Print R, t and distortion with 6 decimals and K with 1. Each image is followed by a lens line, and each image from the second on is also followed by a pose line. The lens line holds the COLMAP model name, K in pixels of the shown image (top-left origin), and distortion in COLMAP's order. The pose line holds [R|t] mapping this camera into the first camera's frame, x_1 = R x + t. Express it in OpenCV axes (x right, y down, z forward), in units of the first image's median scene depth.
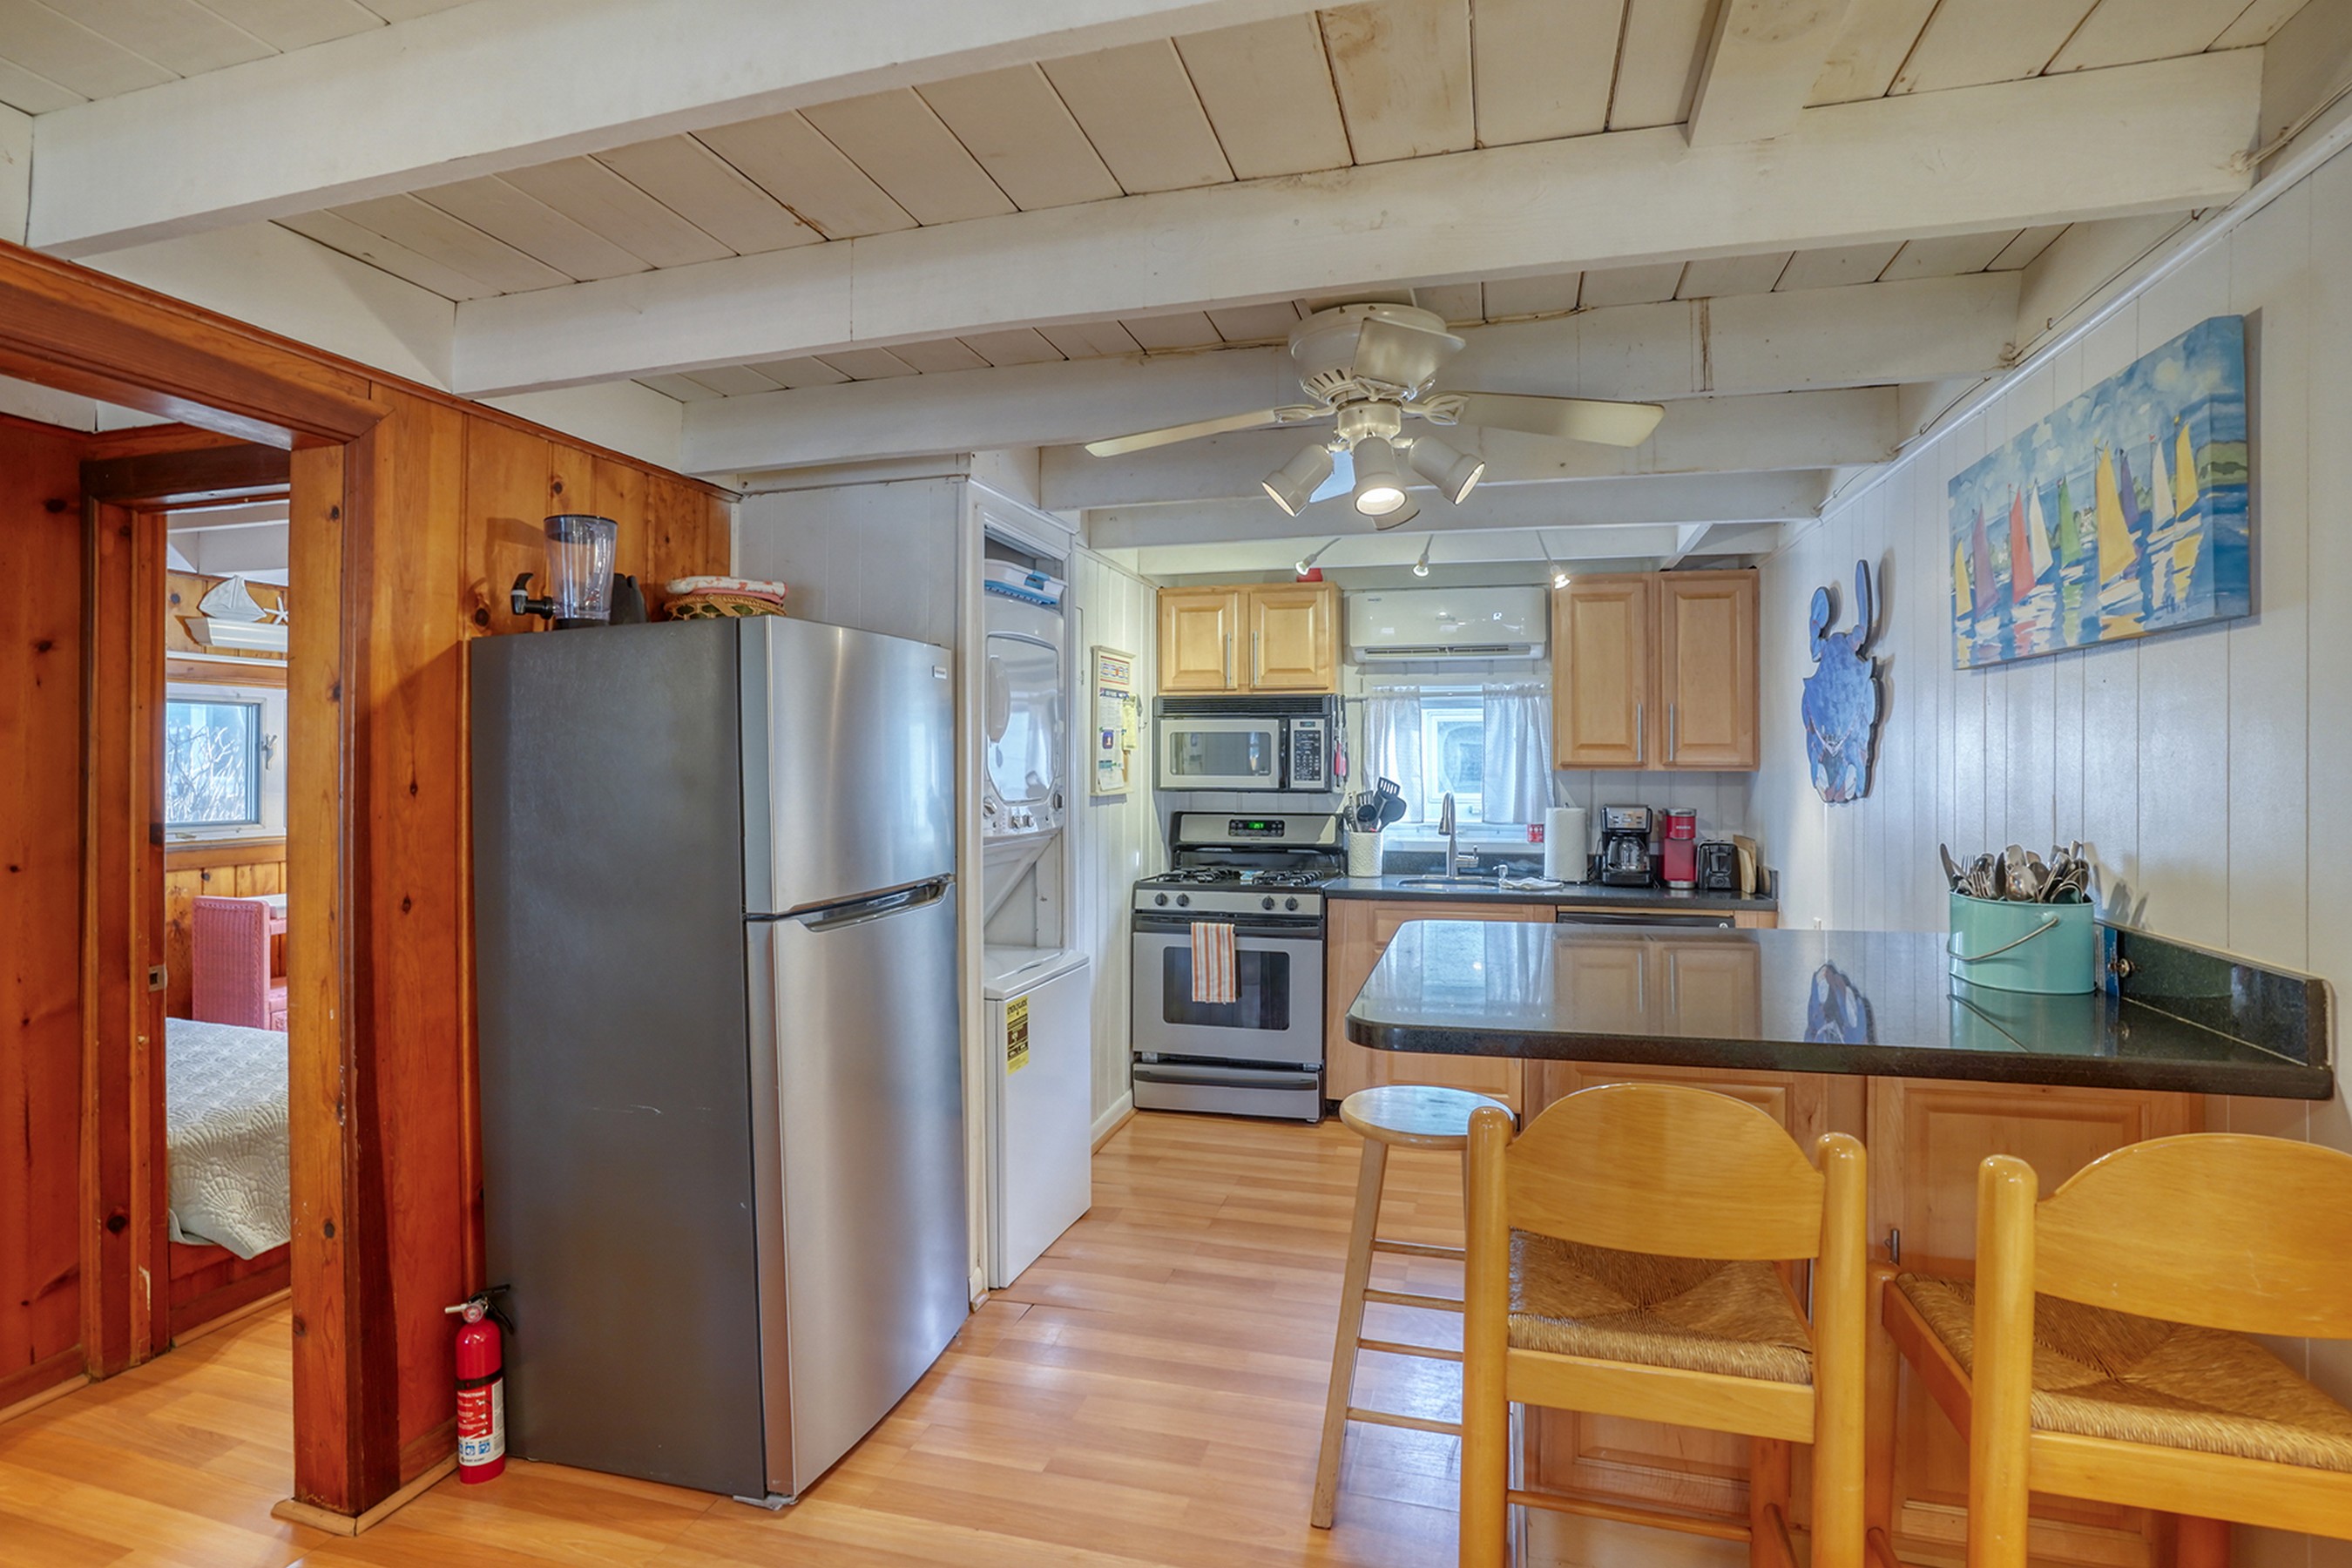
lens RADIAL K [[1192.6, 0, 1210.5], [0, 1192.6, 753.1], [0, 0, 1]] dist [-0.069992, 0.028186]
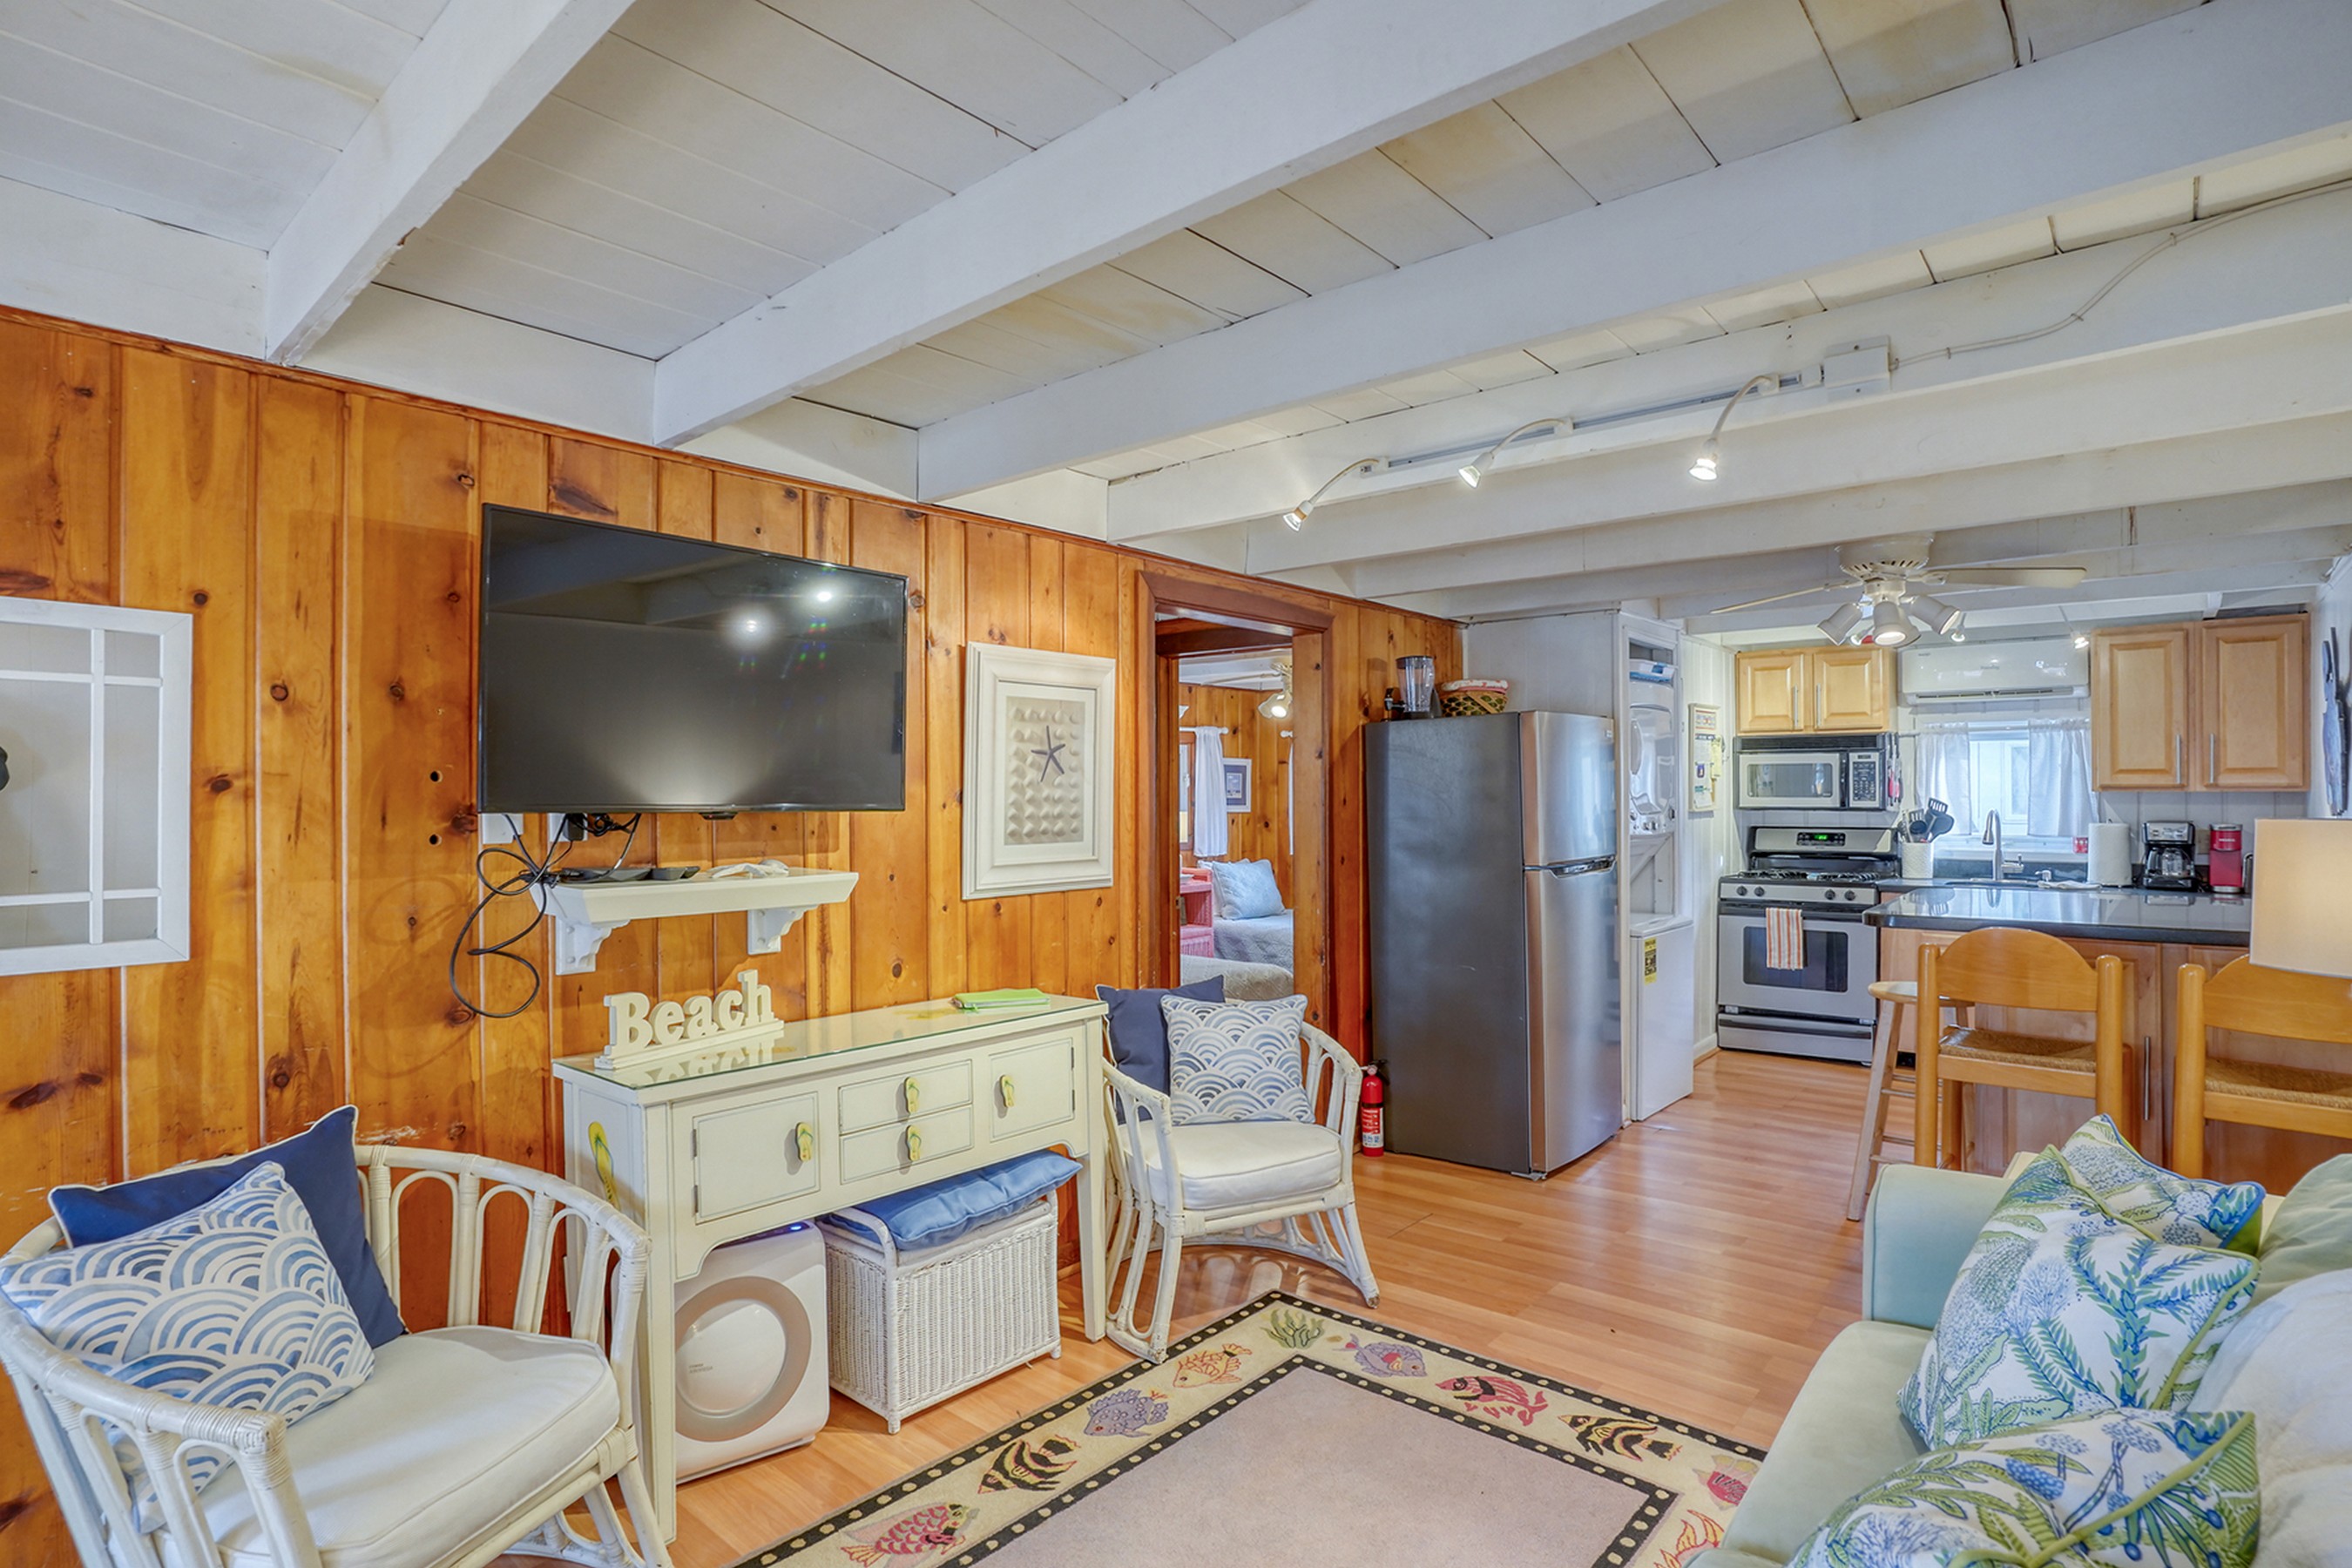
lens RADIAL K [[1244.3, 0, 1177.0], [0, 1244.3, 788.6], [0, 0, 1]] dist [-0.054075, 0.010436]
pose [[0.900418, -0.004832, -0.435000, -0.011383], [0.007560, 0.999961, 0.004540, -0.001387], [0.434961, -0.007376, 0.900419, -0.528371]]
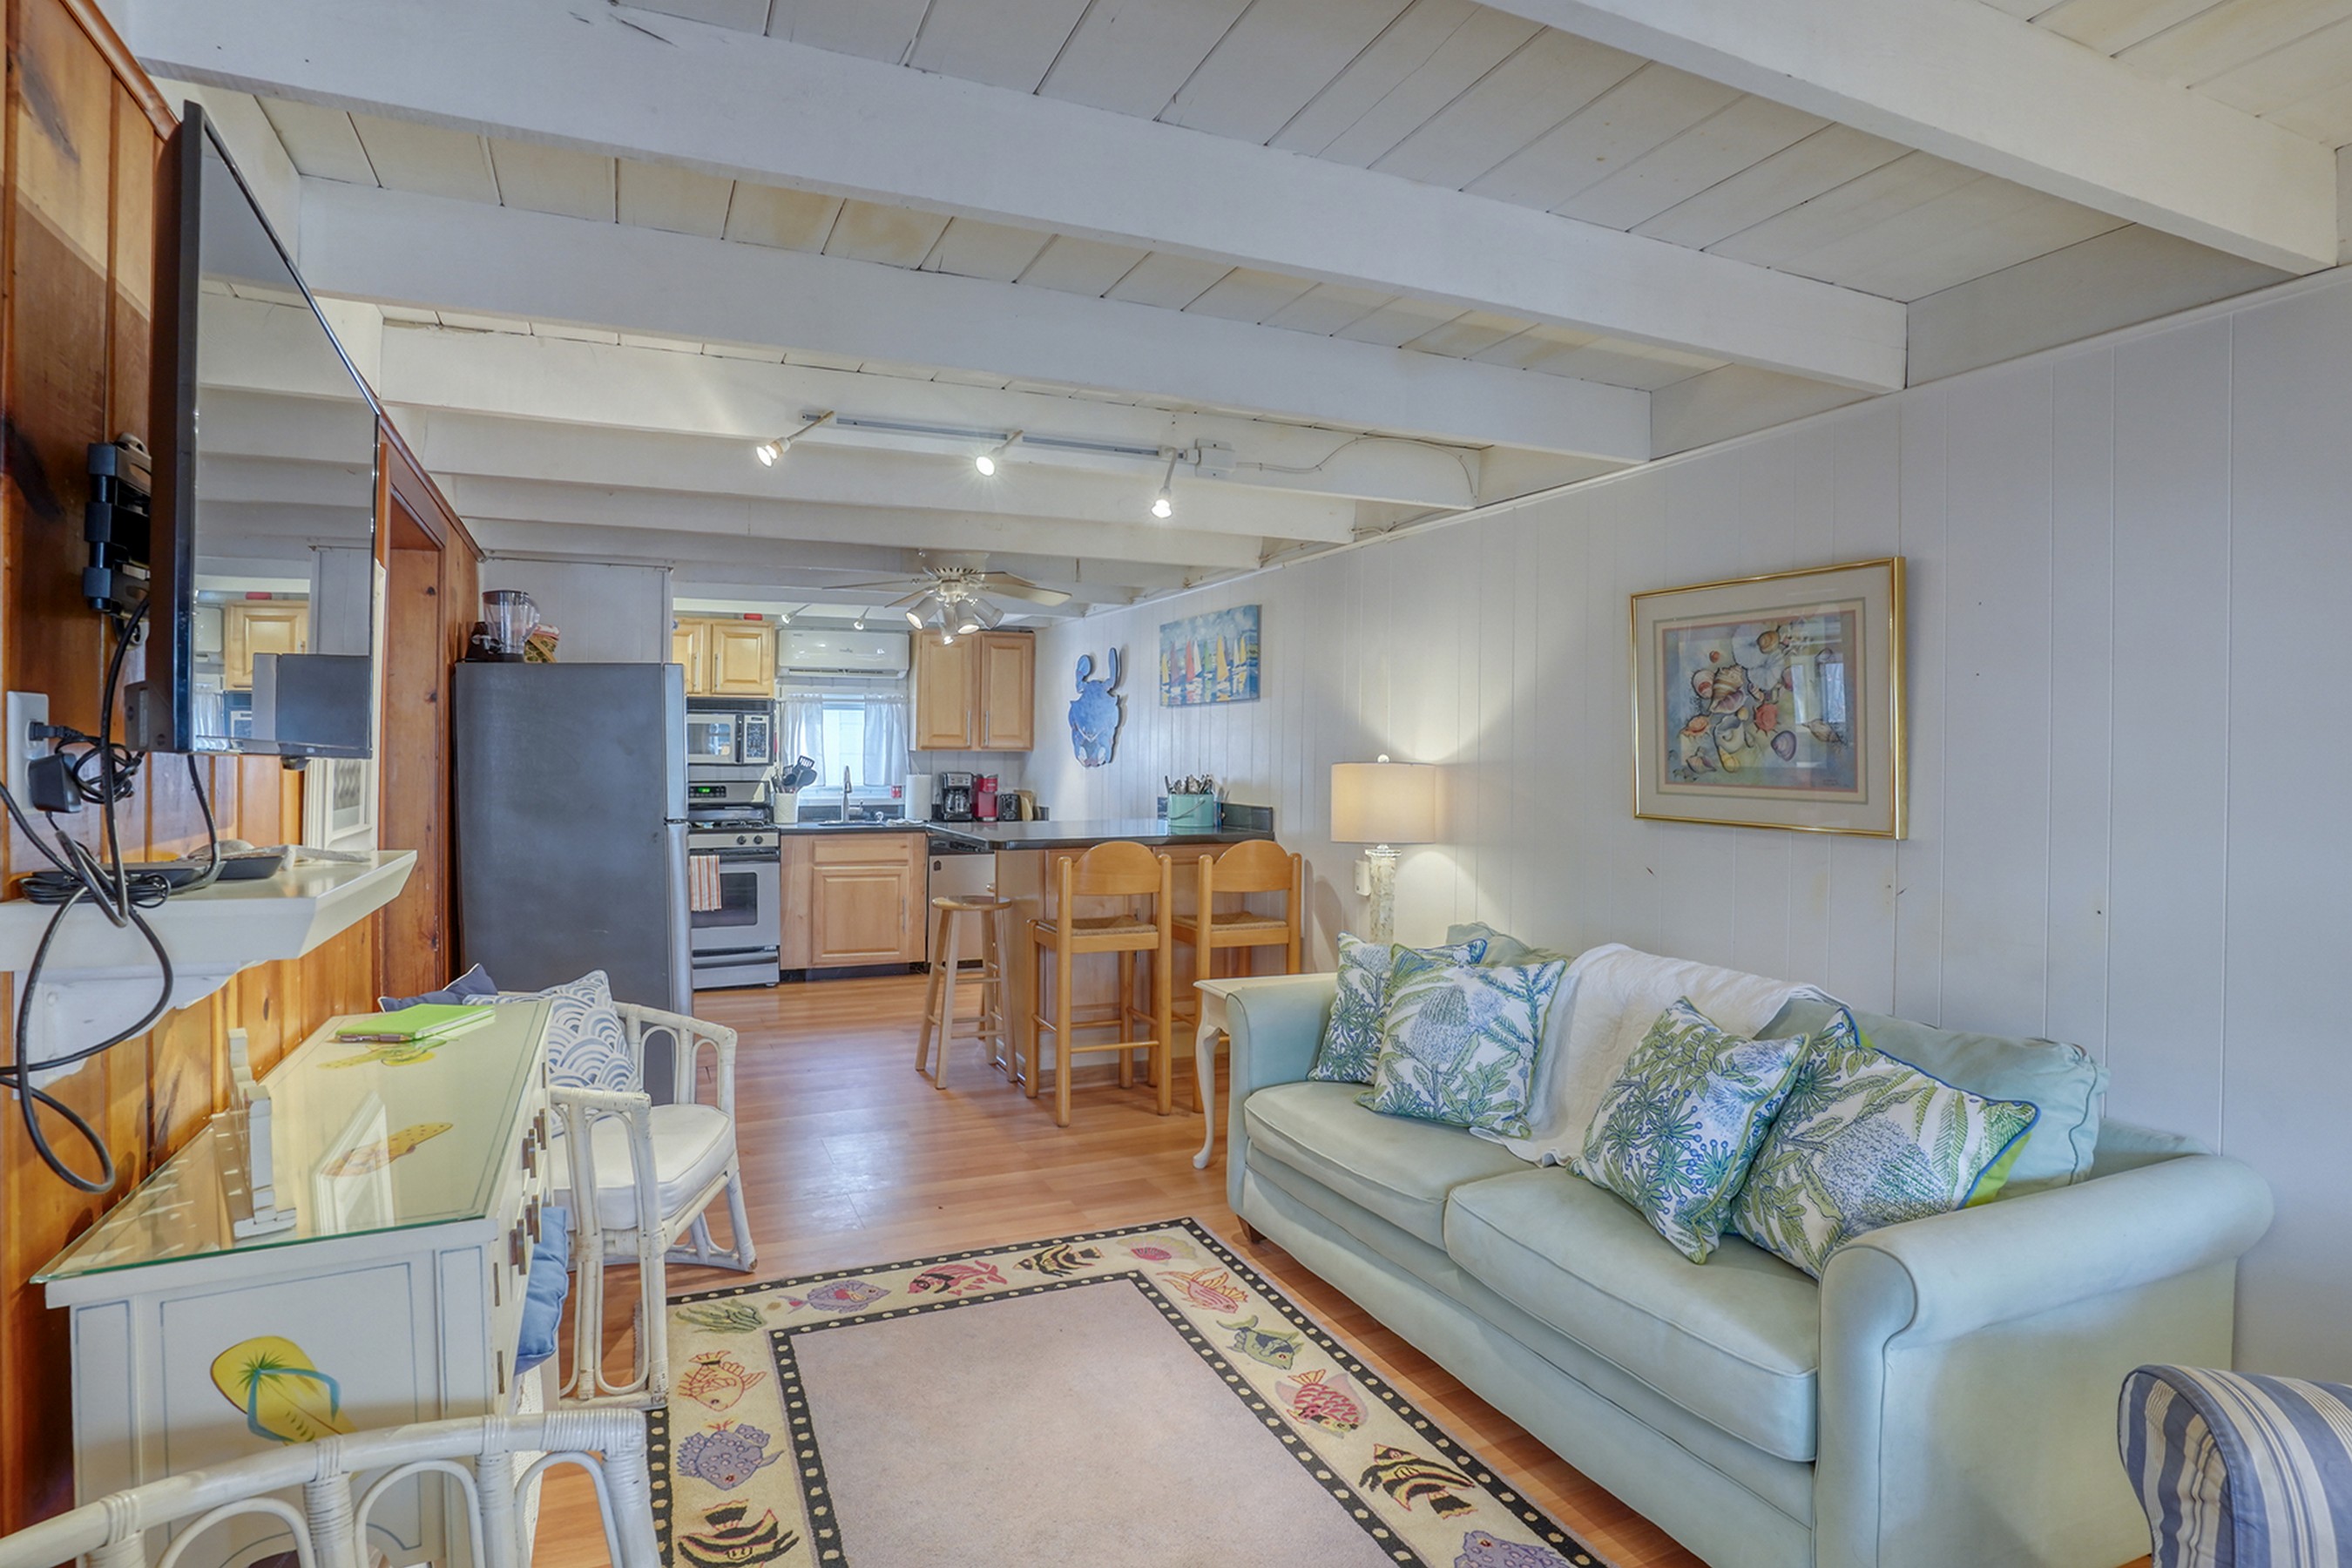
lens RADIAL K [[1192.6, 0, 1236.3], [0, 1192.6, 747.9], [0, 0, 1]] dist [-0.069992, 0.028186]
pose [[0.750984, 0.004976, 0.660301, -0.466900], [-0.008089, 0.999966, 0.001664, 0.004671], [-0.660270, -0.006591, 0.750999, -0.509497]]
